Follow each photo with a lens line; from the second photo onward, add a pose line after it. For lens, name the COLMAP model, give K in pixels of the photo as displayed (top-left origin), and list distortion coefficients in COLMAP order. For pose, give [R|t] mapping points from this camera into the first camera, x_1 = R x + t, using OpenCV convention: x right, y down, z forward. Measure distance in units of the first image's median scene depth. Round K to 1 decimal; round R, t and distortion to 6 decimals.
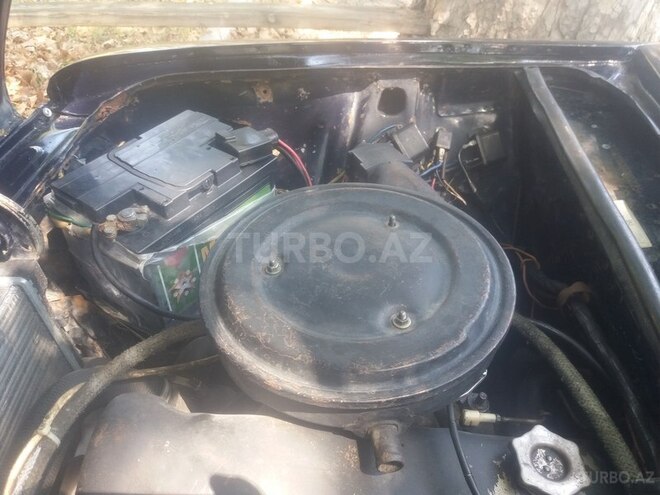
lens RADIAL K [[547.0, 0, 330.0], [0, 547.0, 247.5], [0, 0, 1]] dist [0.034555, -0.080318]
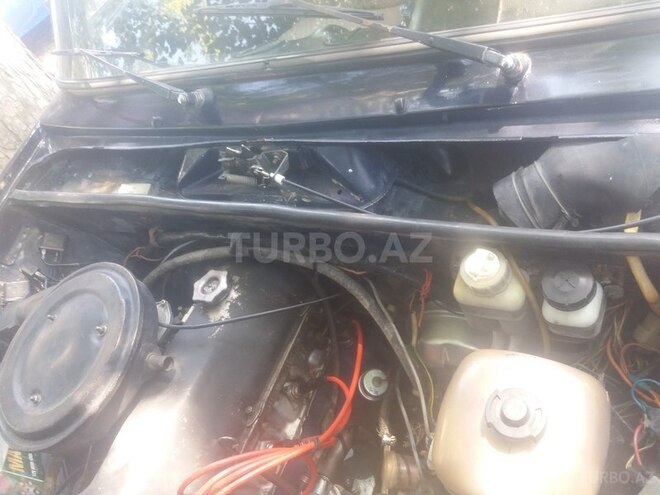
lens RADIAL K [[547.0, 0, 330.0], [0, 547.0, 247.5], [0, 0, 1]] dist [0.034555, -0.080318]
pose [[0.310629, -0.858309, 0.408430, -0.070329], [0.892622, 0.411089, 0.185018, 0.196206], [-0.326704, 0.307102, 0.893842, -0.474411]]
